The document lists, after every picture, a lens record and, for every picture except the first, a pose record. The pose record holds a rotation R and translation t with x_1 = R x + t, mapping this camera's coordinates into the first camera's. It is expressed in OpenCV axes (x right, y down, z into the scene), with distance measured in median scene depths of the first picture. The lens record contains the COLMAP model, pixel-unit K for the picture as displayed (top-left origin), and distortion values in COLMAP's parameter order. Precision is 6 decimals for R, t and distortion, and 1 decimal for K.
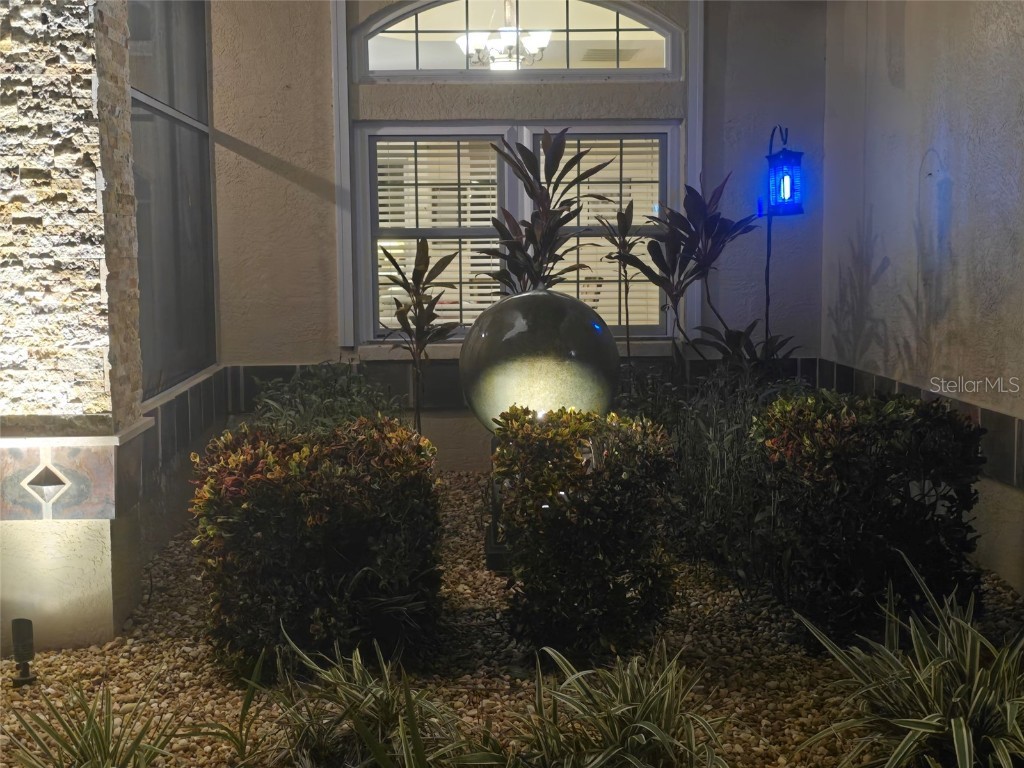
lens RADIAL K [[1219.3, 0, 512.0], [0, 1219.3, 384.0], [0, 0, 1]] dist [-0.001158, -0.006153]
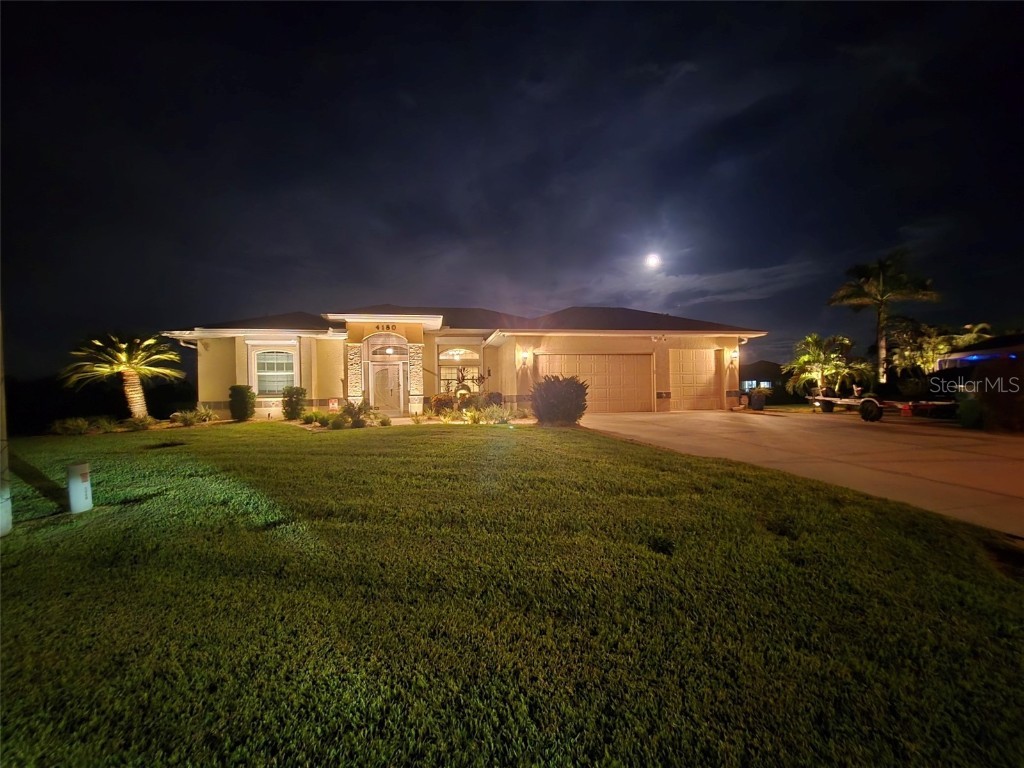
lens RADIAL K [[408.9, 0, 517.1], [0, 408.9, 400.5], [0, 0, 1]] dist [0.000714, 0.000041]
pose [[0.987863, -0.011302, 0.154918, -0.041188], [0.026914, 0.994719, -0.099048, 0.294679], [-0.152980, 0.102016, 0.982950, -1.703983]]
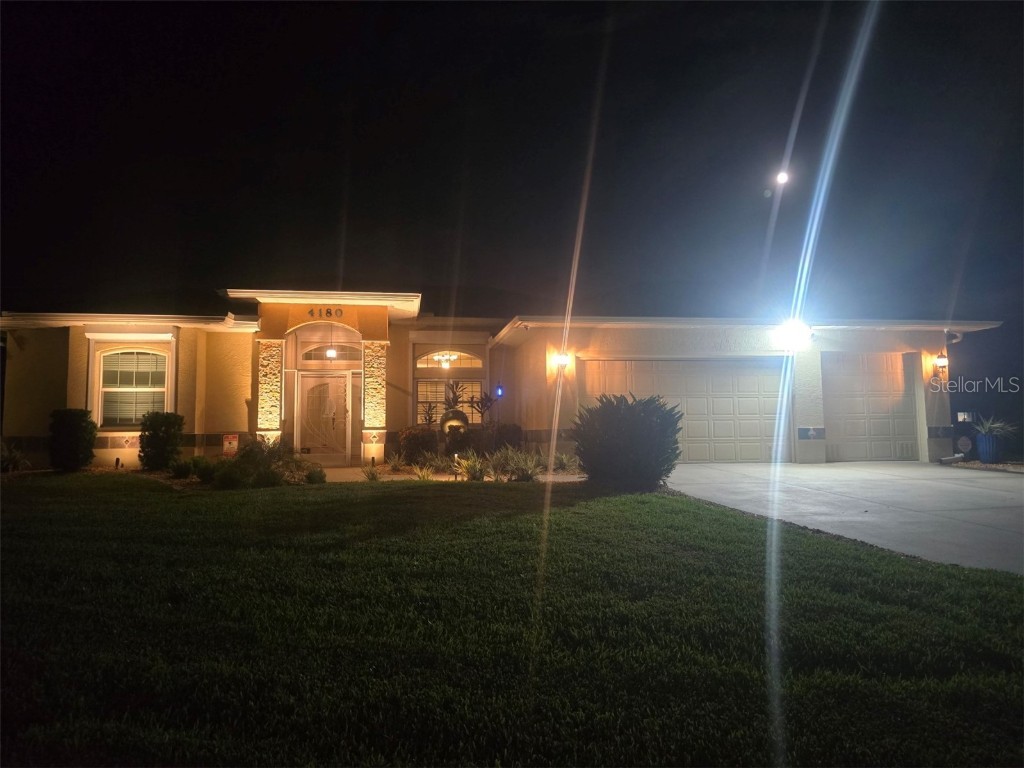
lens RADIAL K [[666.0, 0, 512.0], [0, 666.0, 384.0], [0, 0, 1]] dist [0.076851, -0.074324]
pose [[0.994004, 0.007728, 0.109074, -0.037060], [0.012106, 0.983589, -0.180015, 0.276699], [-0.108675, 0.180256, 0.977598, -1.564219]]
